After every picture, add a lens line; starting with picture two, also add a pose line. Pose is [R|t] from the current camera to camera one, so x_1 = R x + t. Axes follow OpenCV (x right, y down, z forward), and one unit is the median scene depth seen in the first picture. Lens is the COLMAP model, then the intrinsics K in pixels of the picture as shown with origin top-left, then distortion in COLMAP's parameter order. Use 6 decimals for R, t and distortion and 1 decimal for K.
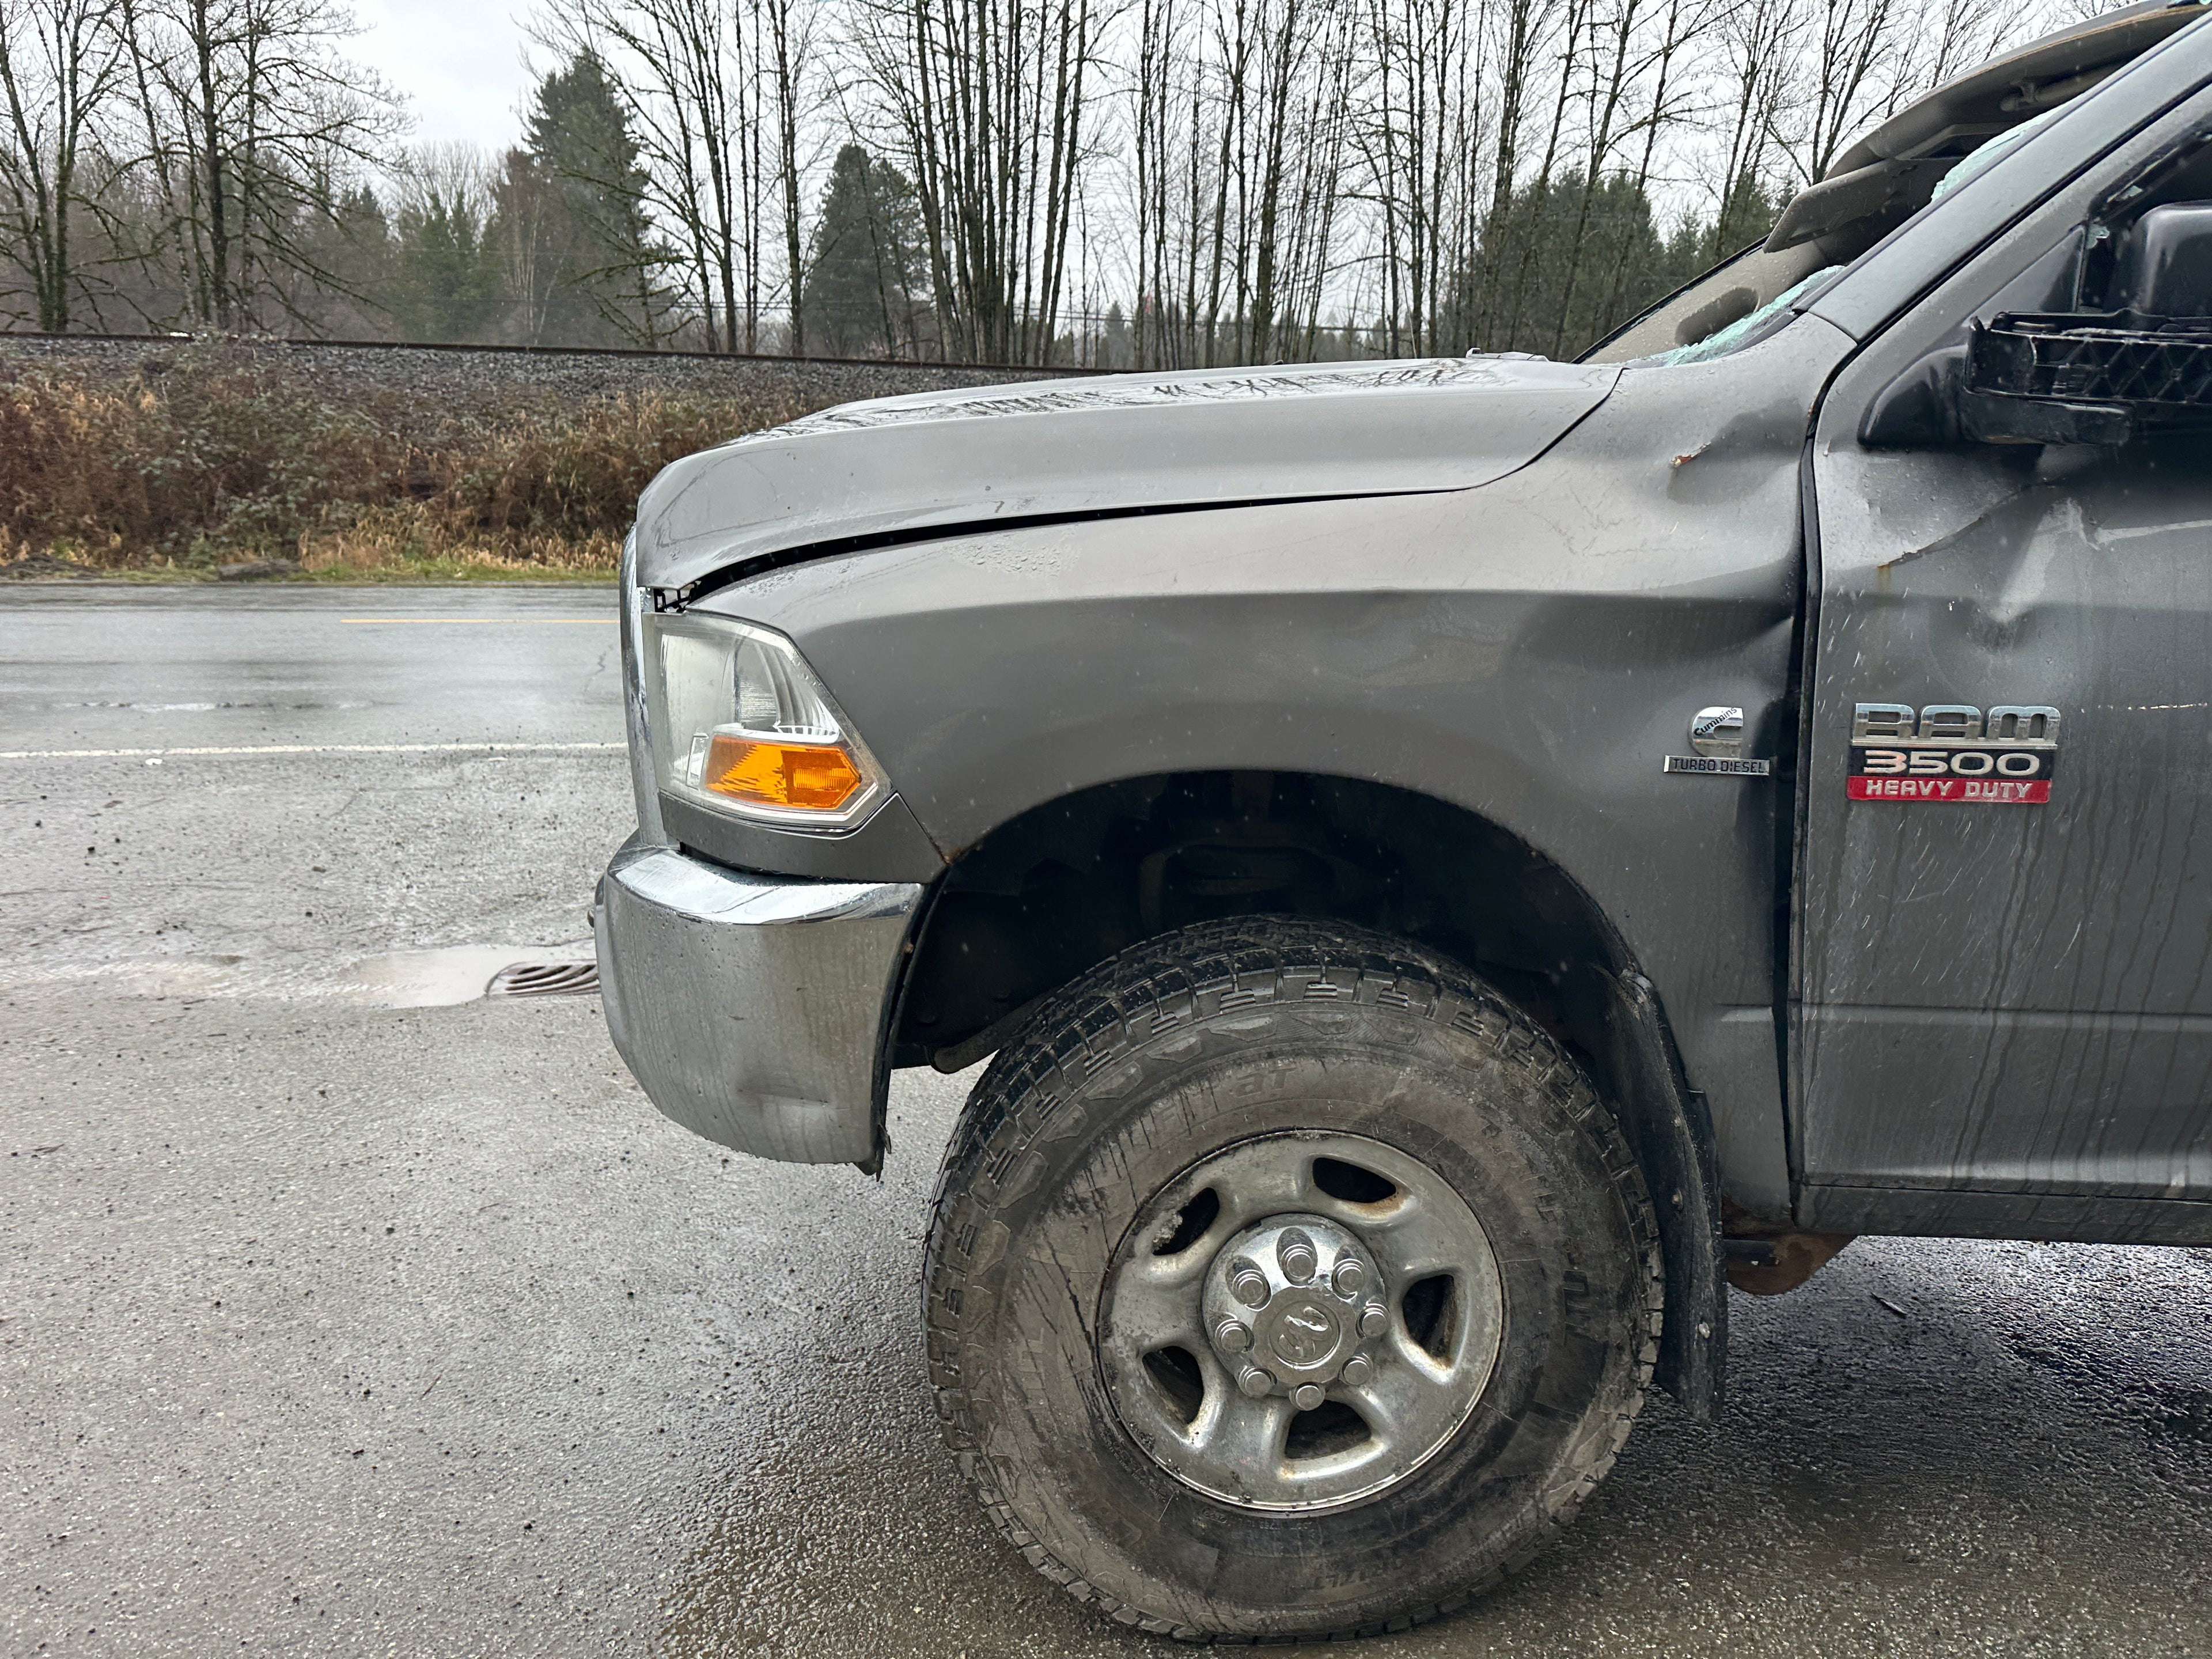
lens RADIAL K [[1578.5, 0, 1135.2], [0, 1578.5, 811.8], [0, 0, 1]] dist [0.036842, -0.024682]
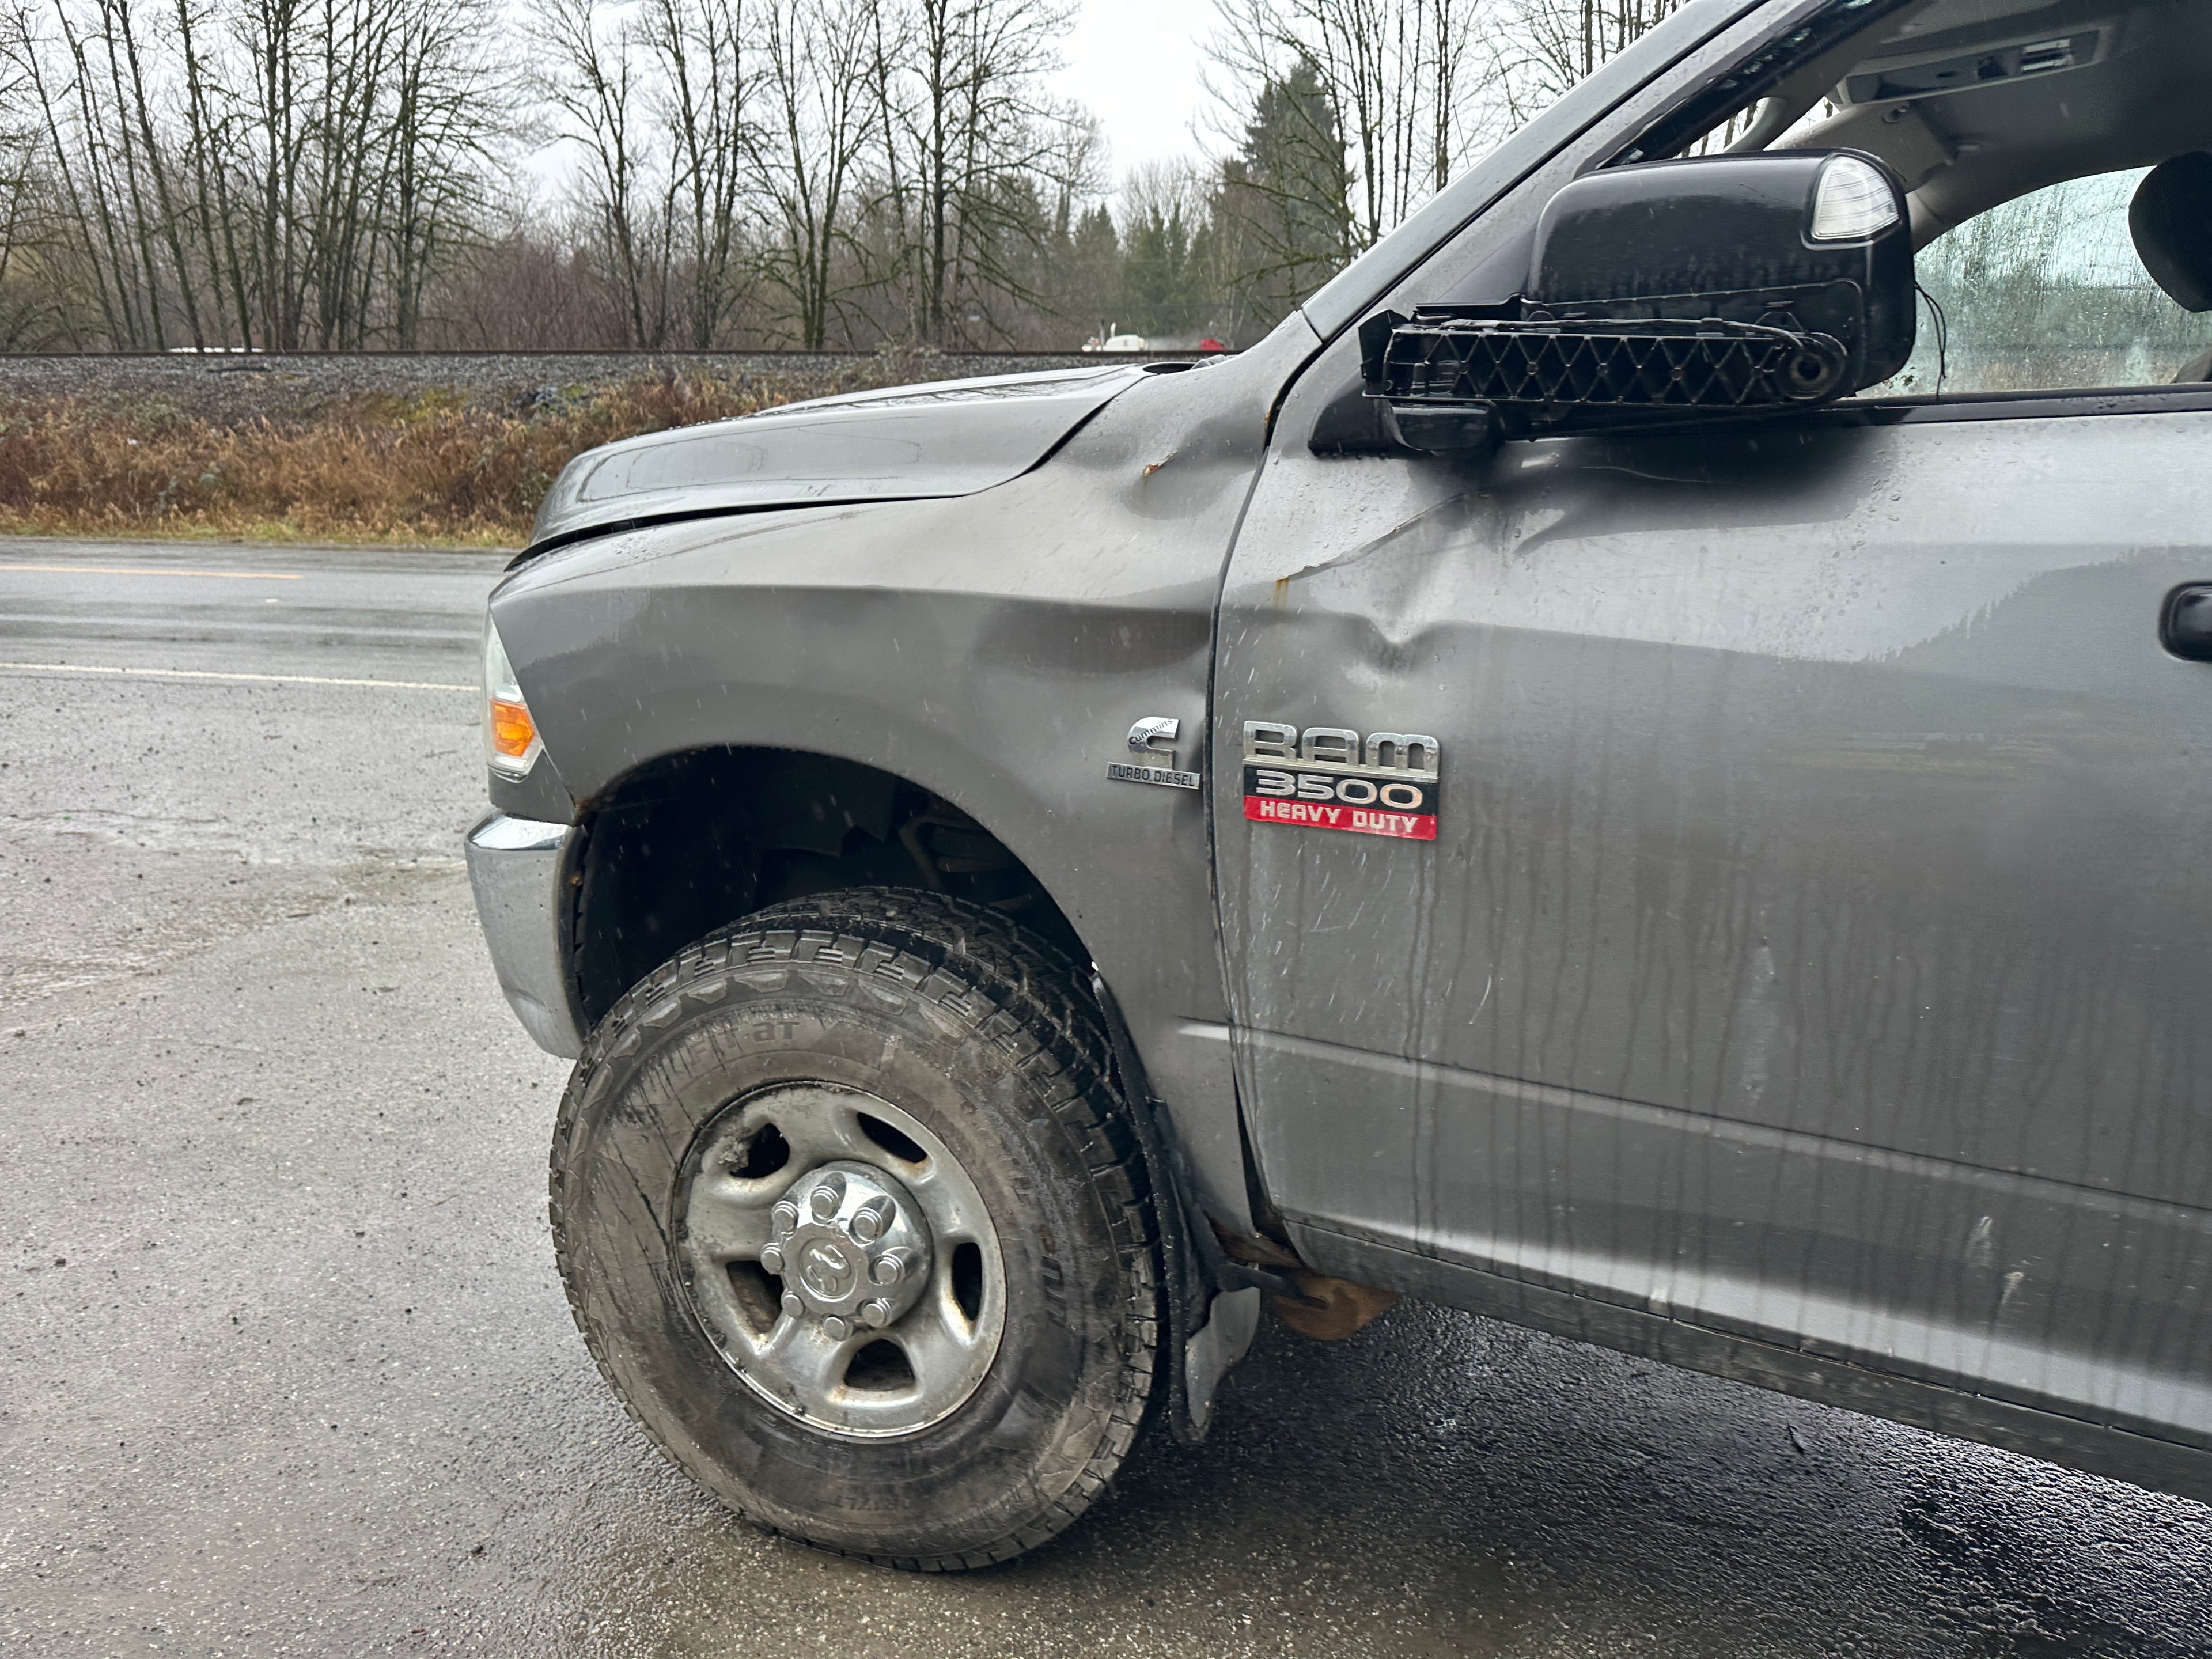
lens RADIAL K [[1531.1, 0, 1104.7], [0, 1531.1, 790.9], [0, 0, 1]] dist [0.131213, -0.131129]
pose [[0.907861, 0.075207, -0.412472, 0.702660], [-0.072223, 0.997127, 0.022844, -0.037416], [0.413005, 0.009051, 0.910684, 0.102946]]
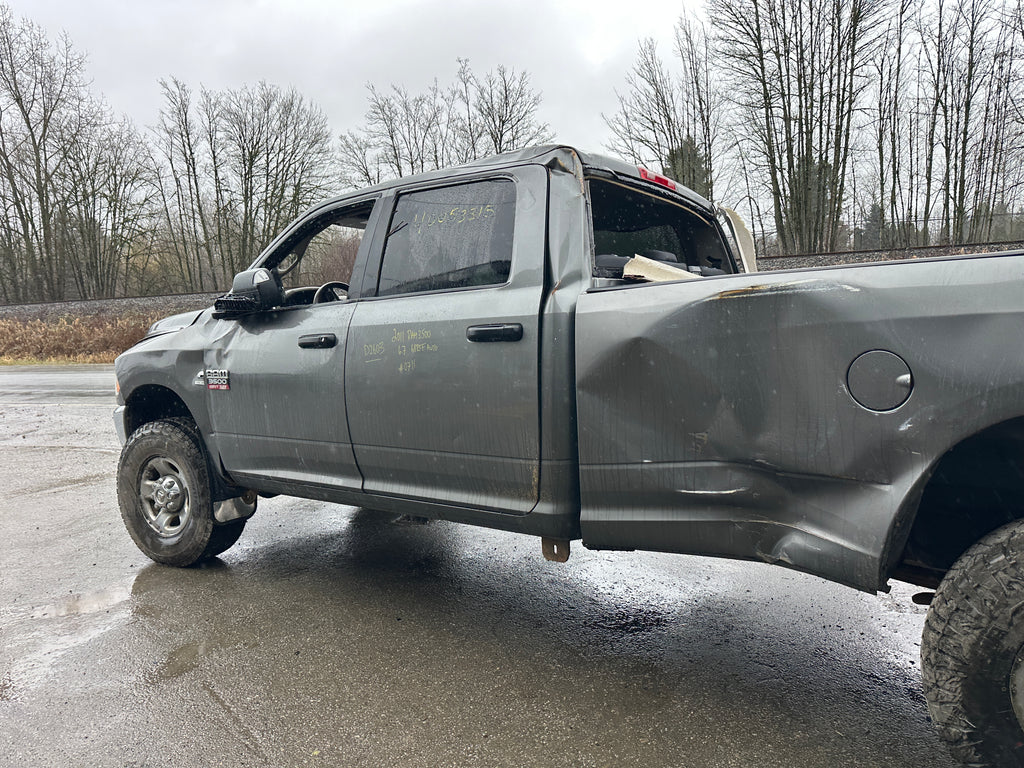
lens RADIAL K [[726.3, 0, 511.2], [0, 726.3, 374.8], [0, 0, 1]] dist [0.036455, -0.035659]
pose [[0.837212, -0.003937, -0.546864, 2.325966], [-0.061030, 0.993055, -0.100581, 0.112438], [0.543462, 0.117583, 0.831158, -0.371486]]
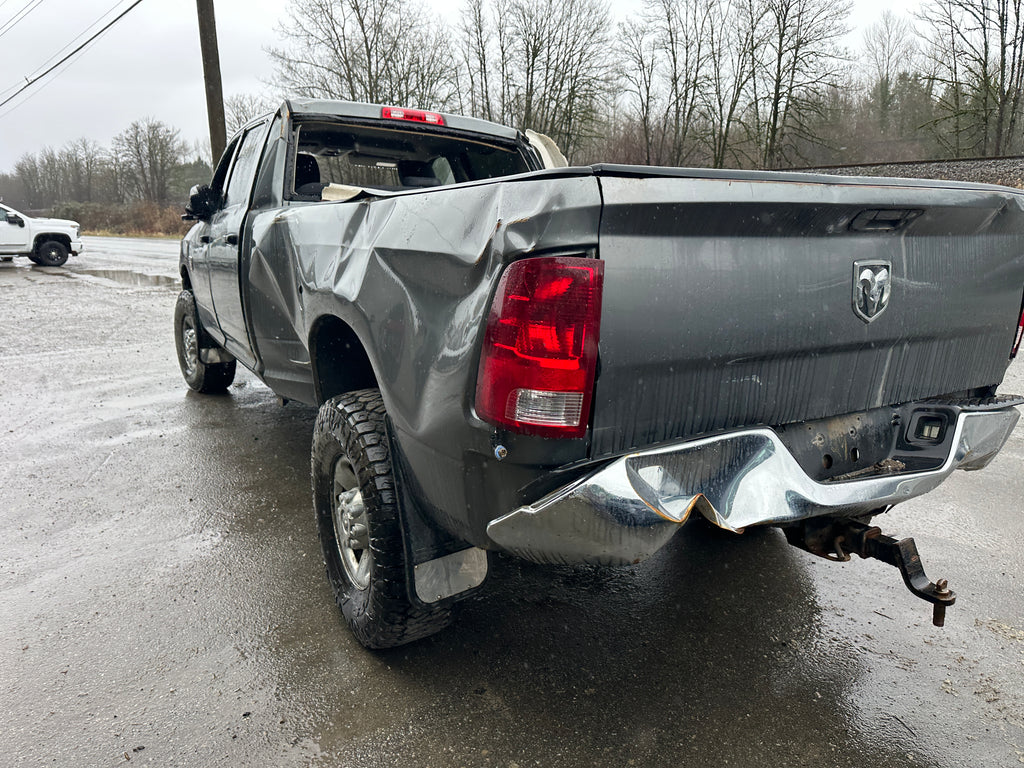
lens RADIAL K [[726.3, 0, 511.2], [0, 726.3, 374.8], [0, 0, 1]] dist [0.036455, -0.035659]
pose [[0.550239, 0.158069, -0.819909, 3.724851], [-0.156935, 0.983997, 0.084384, -0.040493], [0.820127, 0.082241, 0.566240, 0.336007]]
